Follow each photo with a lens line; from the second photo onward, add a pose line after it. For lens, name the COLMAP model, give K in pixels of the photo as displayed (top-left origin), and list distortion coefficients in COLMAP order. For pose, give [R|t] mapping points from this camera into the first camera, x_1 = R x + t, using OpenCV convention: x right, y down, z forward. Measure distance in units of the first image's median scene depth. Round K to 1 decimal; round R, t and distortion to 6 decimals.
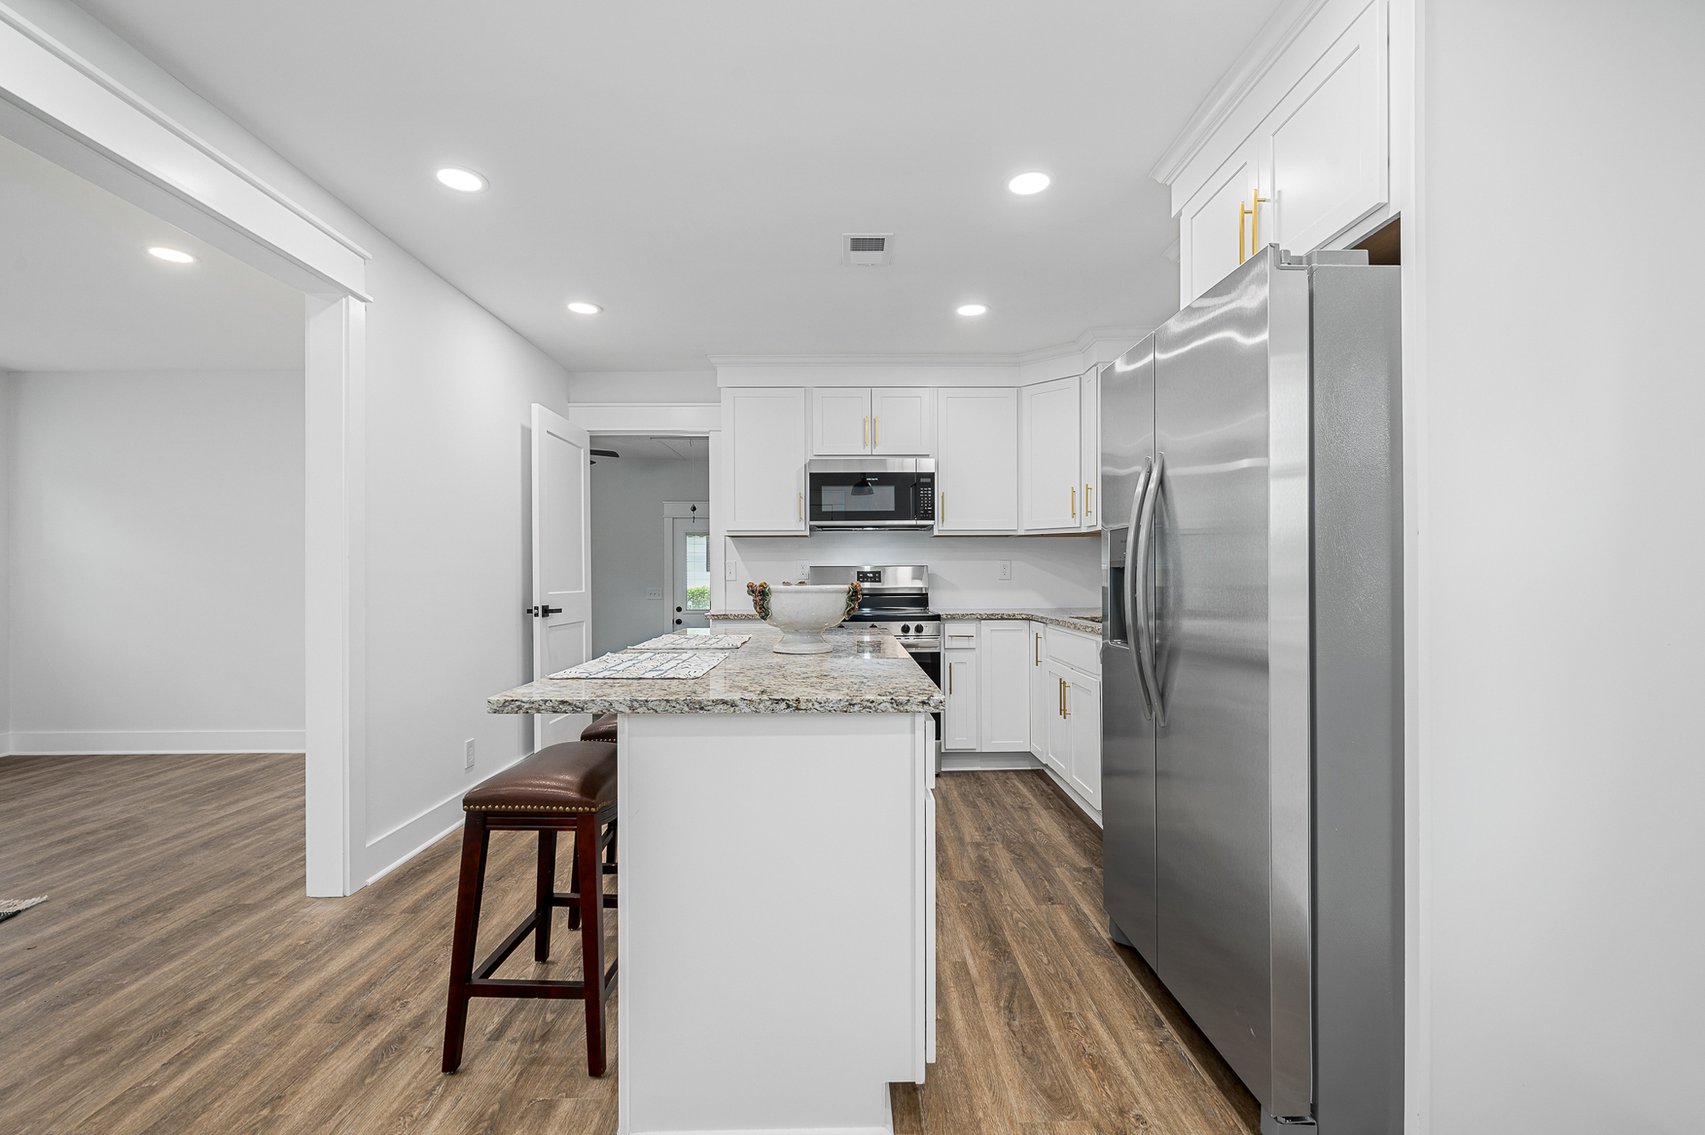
lens RADIAL K [[733.5, 0, 848.0], [0, 733.5, 571.9], [0, 0, 1]] dist [0.002973, 0.000043]
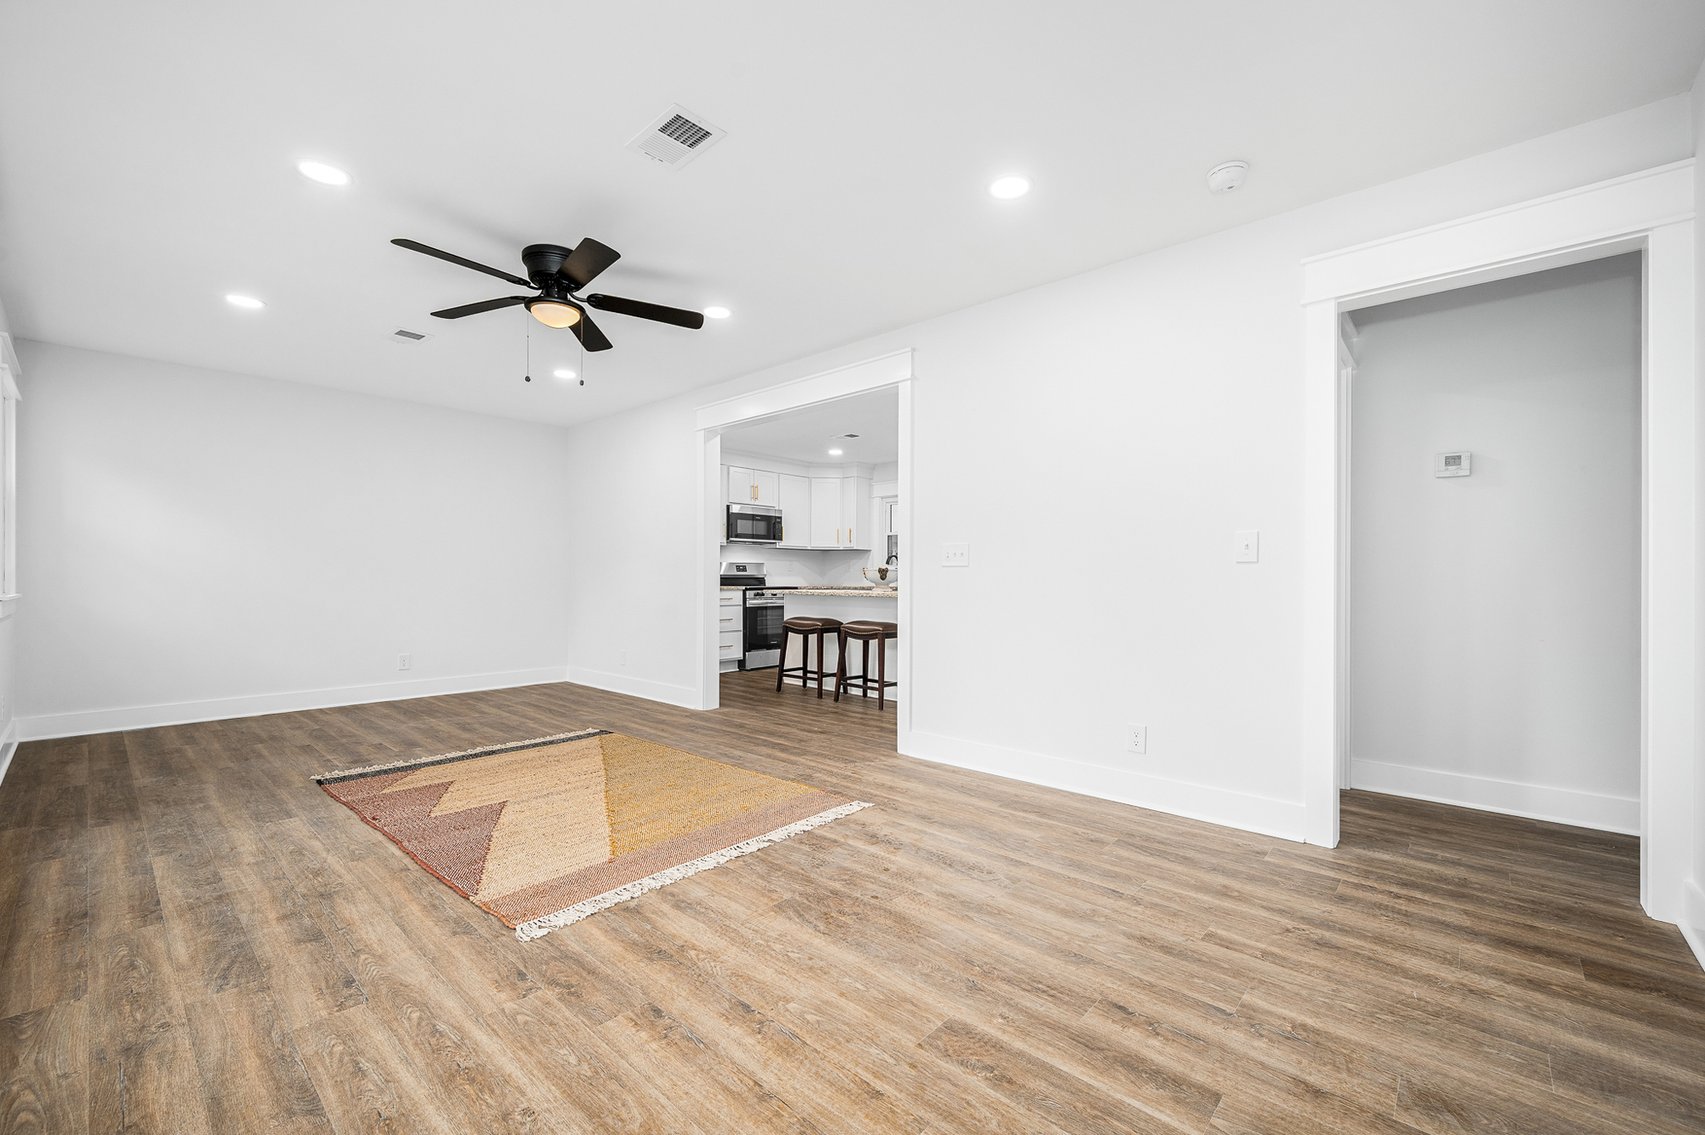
lens RADIAL K [[698.1, 0, 850.4], [0, 698.1, 571.7], [0, 0, 1]] dist [-0.000246, -0.000003]
pose [[0.675871, 0.016363, 0.736838, -1.144804], [-0.001481, 0.999782, -0.020843, 0.053022], [-0.737019, 0.012996, 0.675748, -0.413744]]
